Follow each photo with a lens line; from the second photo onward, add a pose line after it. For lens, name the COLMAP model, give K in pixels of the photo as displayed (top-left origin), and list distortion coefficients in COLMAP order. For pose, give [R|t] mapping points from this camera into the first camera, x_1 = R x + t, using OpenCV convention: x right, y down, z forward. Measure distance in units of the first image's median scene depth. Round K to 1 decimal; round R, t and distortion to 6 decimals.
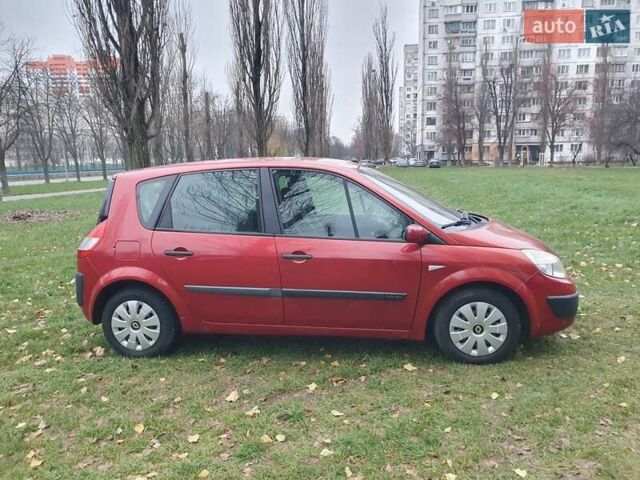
lens RADIAL K [[510.6, 0, 321.4], [0, 510.6, 239.9], [0, 0, 1]] dist [0.010086, 0.009376]
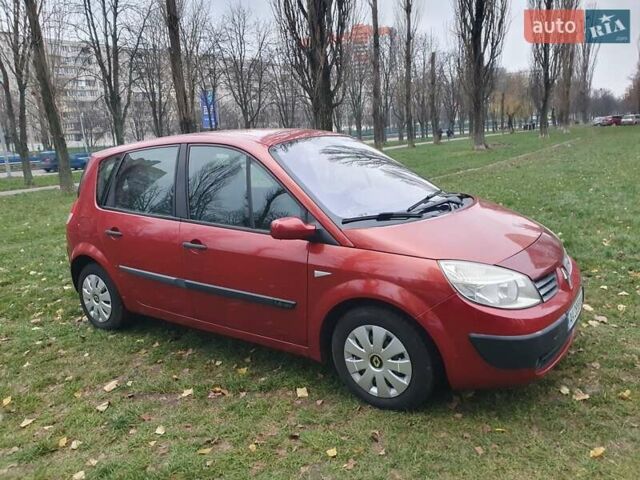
lens RADIAL K [[510.6, 0, 318.0], [0, 510.6, 240.5], [0, 0, 1]] dist [0.010086, 0.009376]
pose [[0.886336, 0.069623, -0.457779, 0.508908], [-0.036710, 0.996085, 0.080416, -0.051039], [0.461585, -0.054471, 0.885422, 0.288984]]
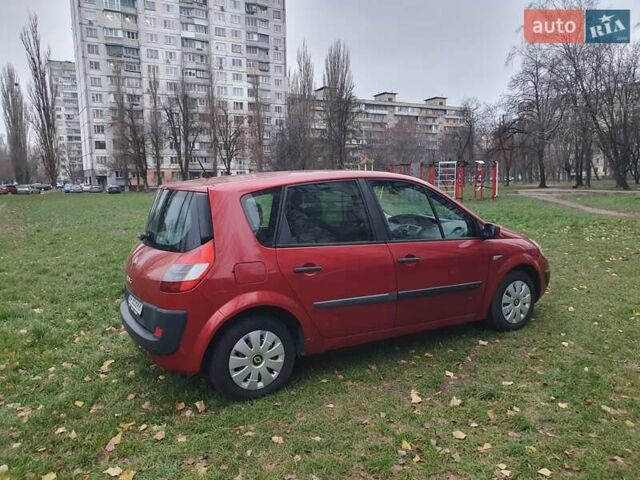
lens RADIAL K [[510.6, 0, 322.8], [0, 510.6, 238.4], [0, 0, 1]] dist [0.010086, 0.009376]
pose [[0.790660, -0.066472, 0.608636, -0.781401], [0.099161, 0.994867, -0.020162, -0.007221], [-0.604172, 0.076295, 0.793193, 0.237021]]
